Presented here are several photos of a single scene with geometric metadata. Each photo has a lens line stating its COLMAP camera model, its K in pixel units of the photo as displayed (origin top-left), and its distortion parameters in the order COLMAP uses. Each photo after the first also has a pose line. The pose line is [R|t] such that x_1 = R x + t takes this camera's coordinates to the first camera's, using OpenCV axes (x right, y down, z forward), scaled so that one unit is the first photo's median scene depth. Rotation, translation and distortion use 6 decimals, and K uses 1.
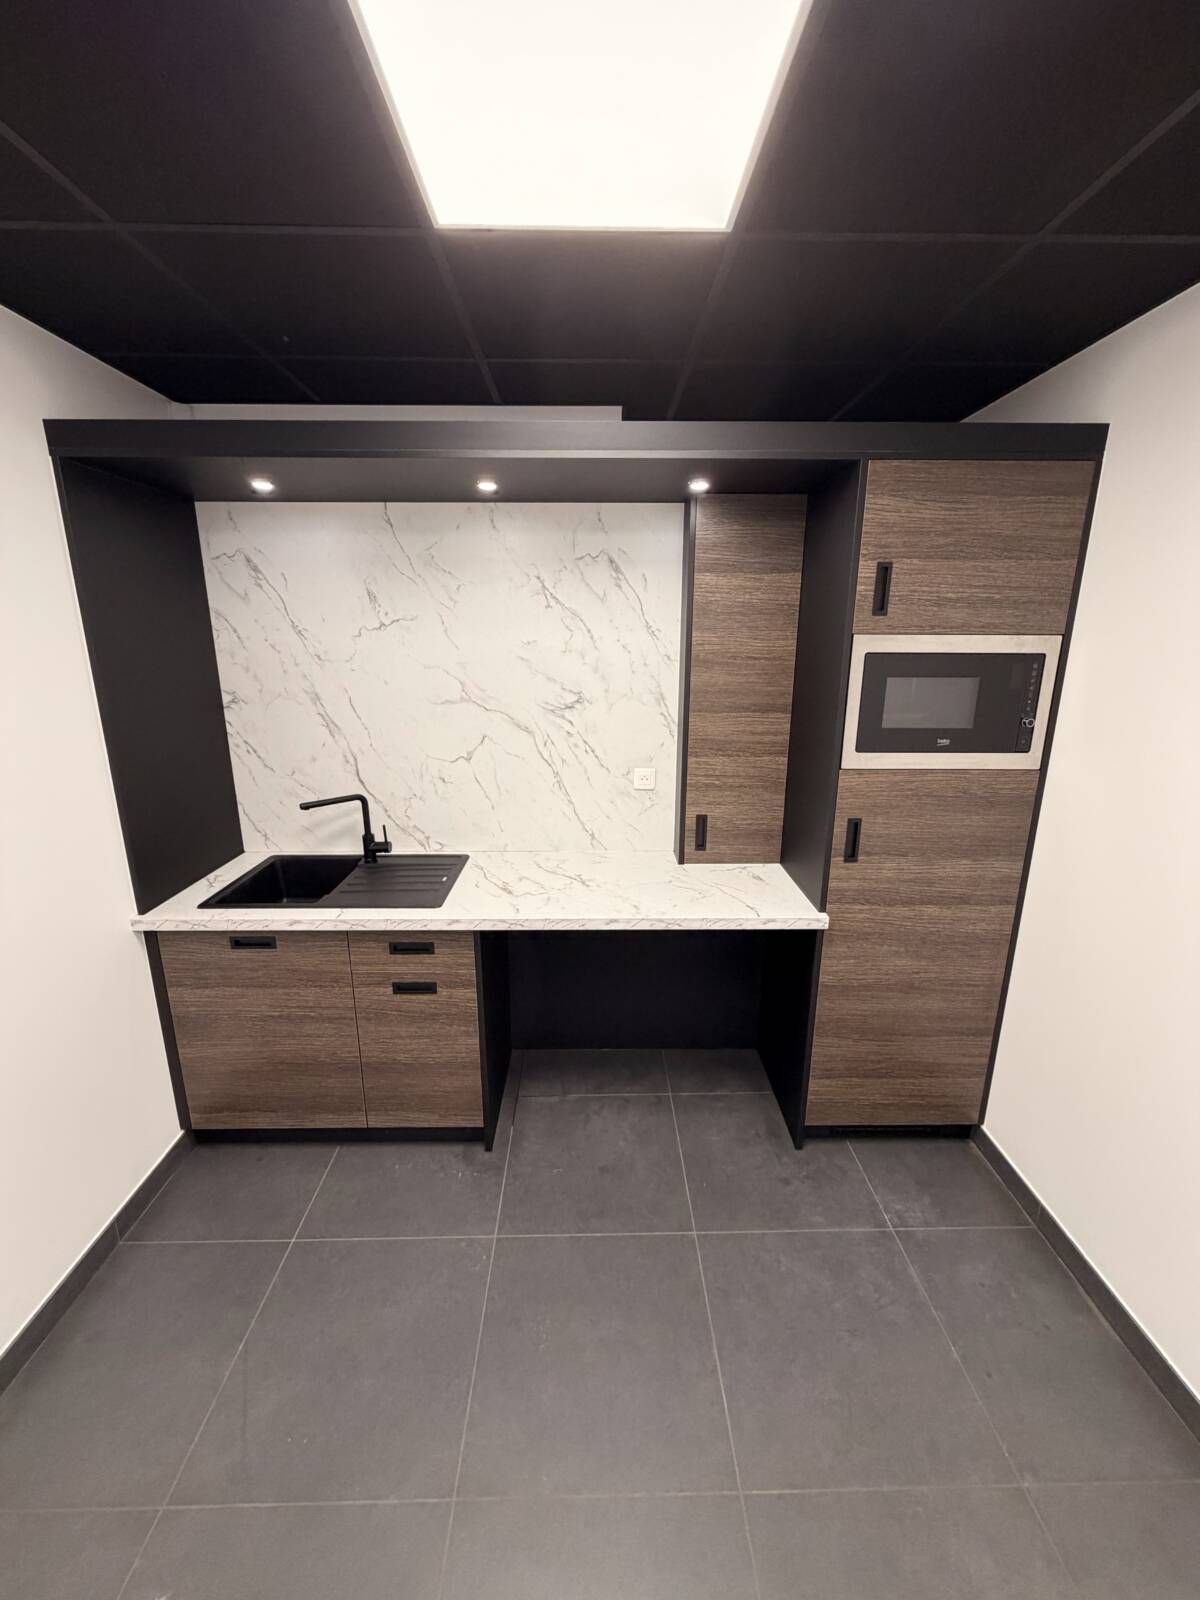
lens RADIAL K [[641.1, 0, 598.1], [0, 641.1, 795.0], [0, 0, 1]] dist [-0.002934, 0.000145]
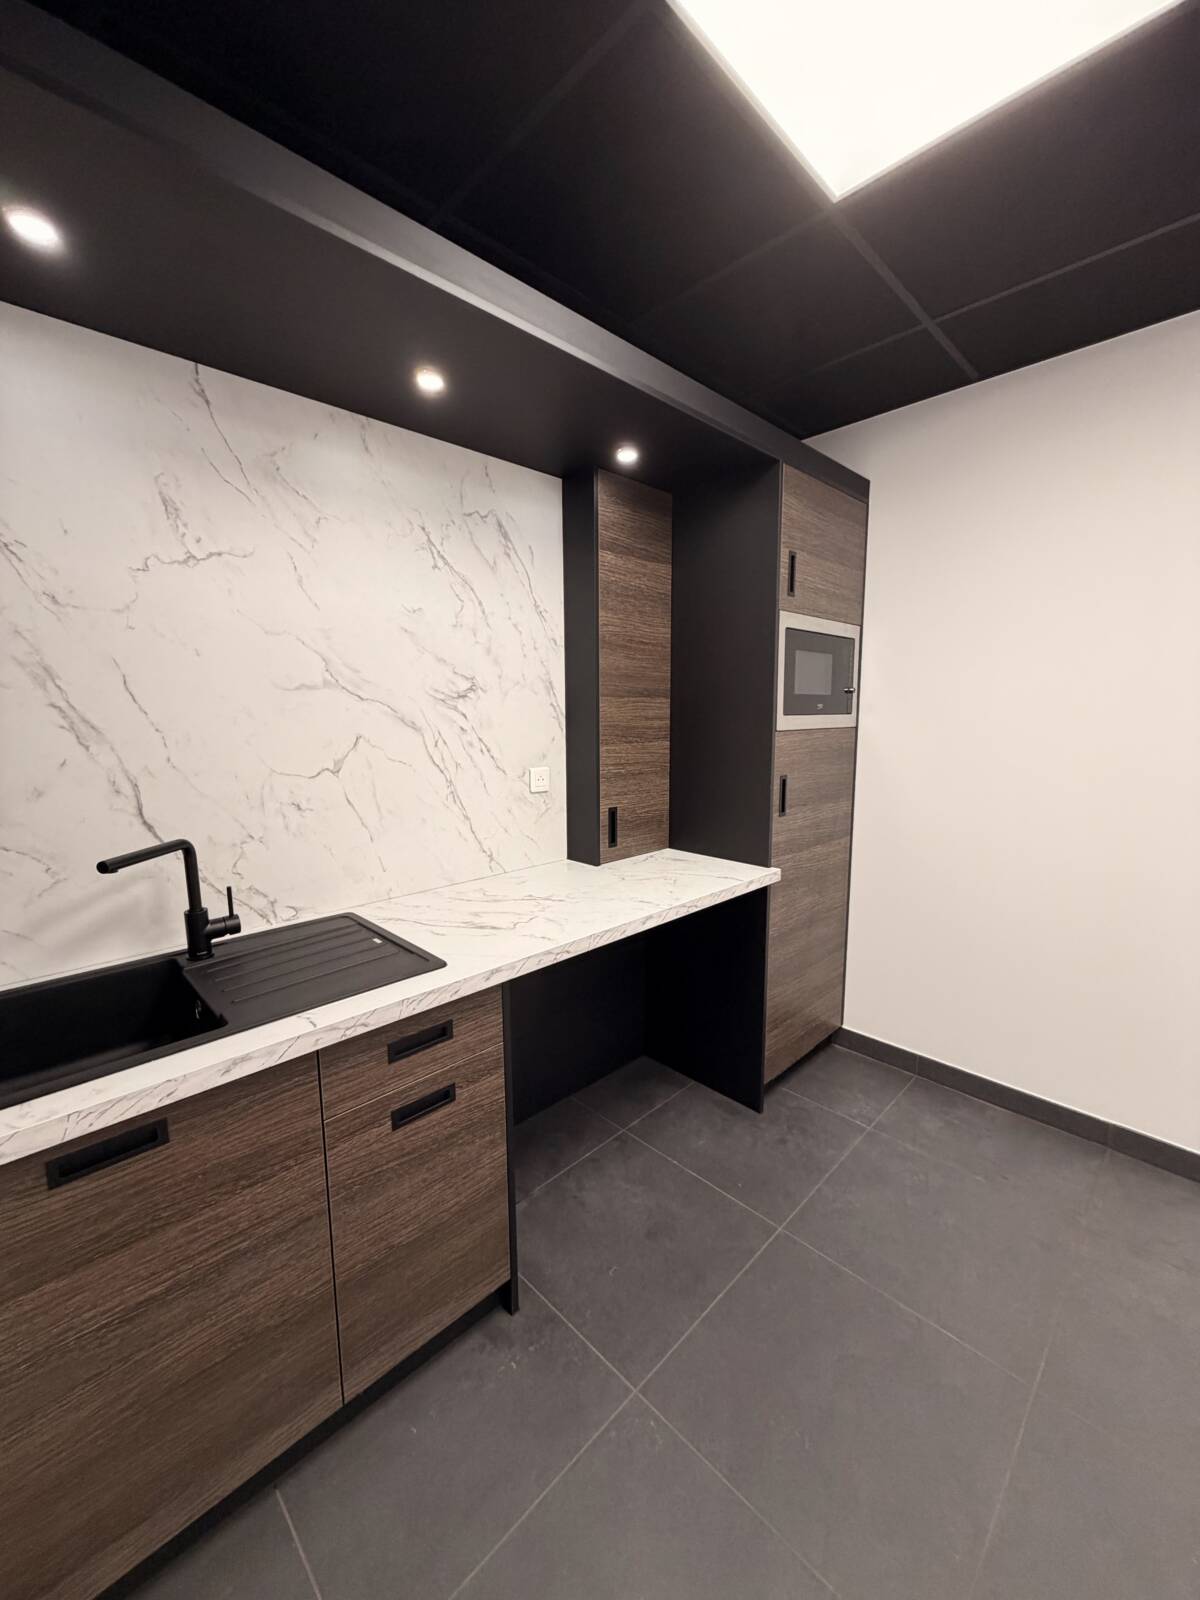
lens RADIAL K [[641.1, 0, 600.2], [0, 641.1, 796.1], [0, 0, 1]] dist [-0.002934, 0.000145]
pose [[0.718443, -0.099132, 0.688486, -0.514103], [0.177196, 0.983221, -0.043337, 0.053866], [-0.672638, 0.153132, 0.723954, 0.345193]]
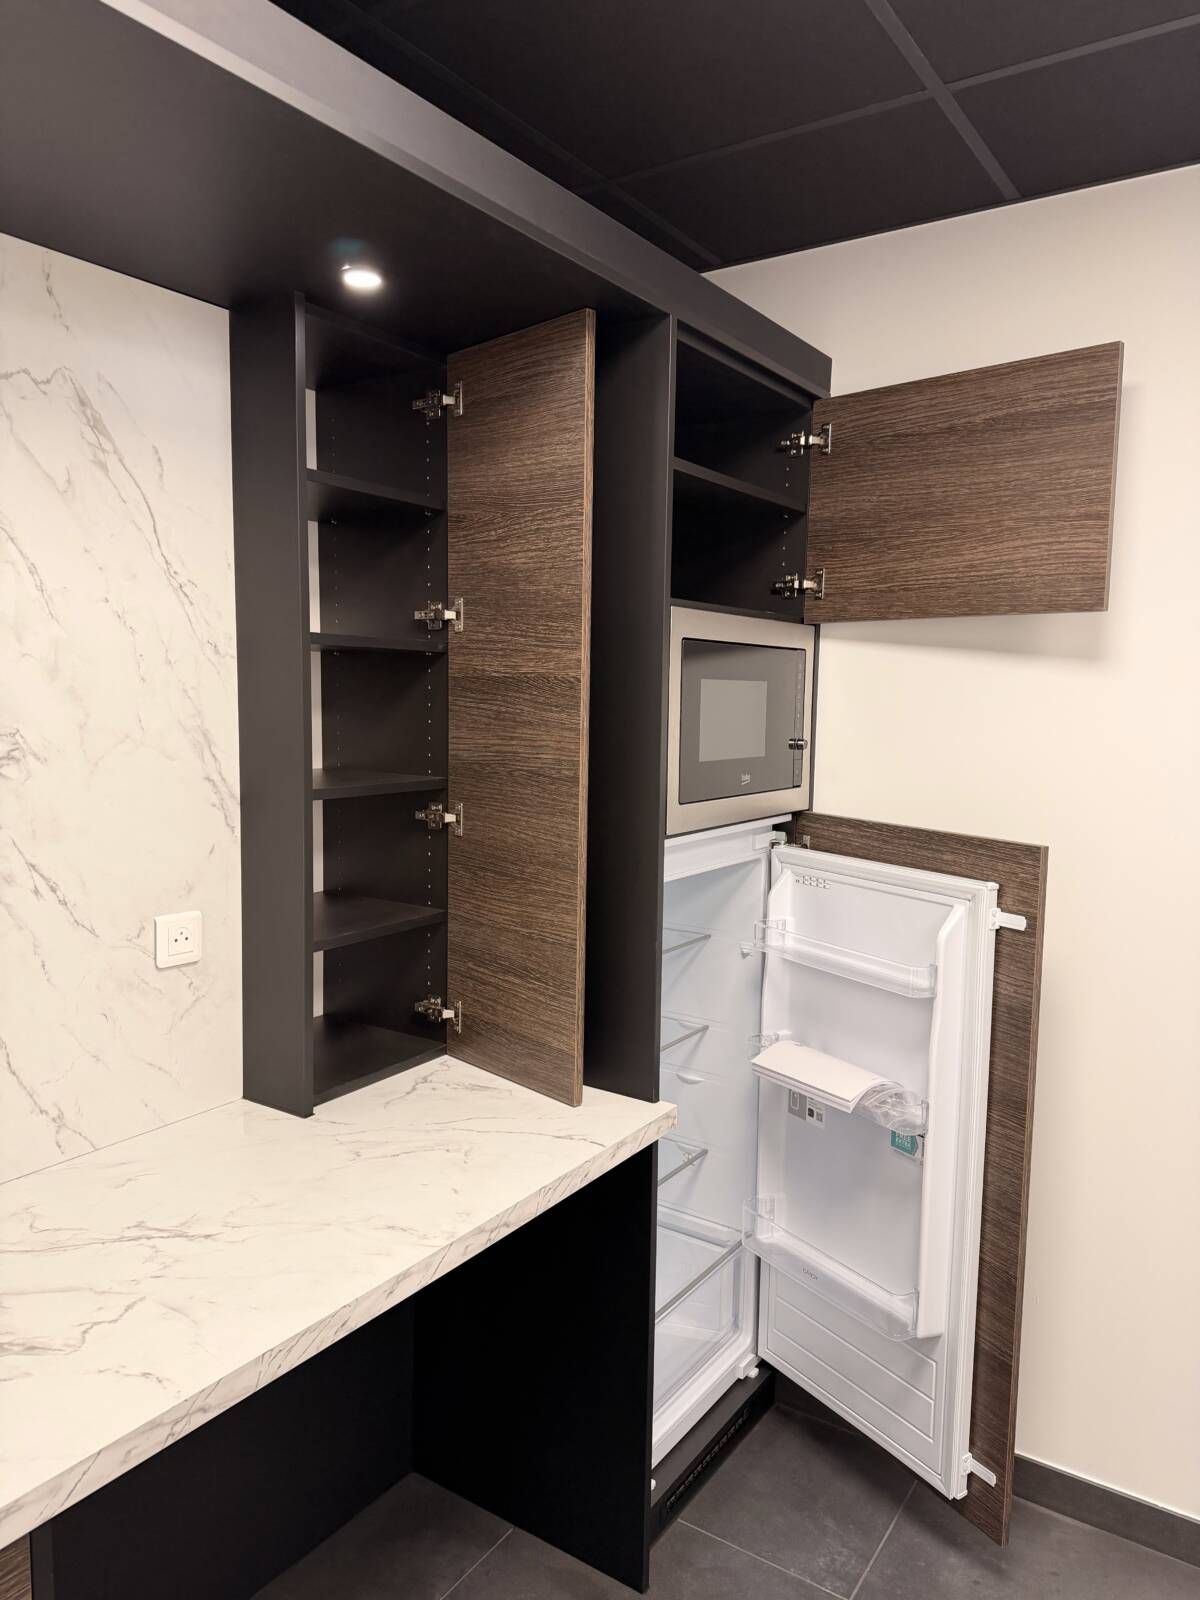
lens RADIAL K [[1120.1, 0, 594.2], [0, 1120.1, 802.3], [0, 0, 1]] dist [0.018822, -0.015995]
pose [[0.564243, -0.073925, 0.822293, -0.393159], [0.189192, 0.981058, -0.041622, -0.033442], [-0.803639, 0.179056, 0.567541, 0.398925]]
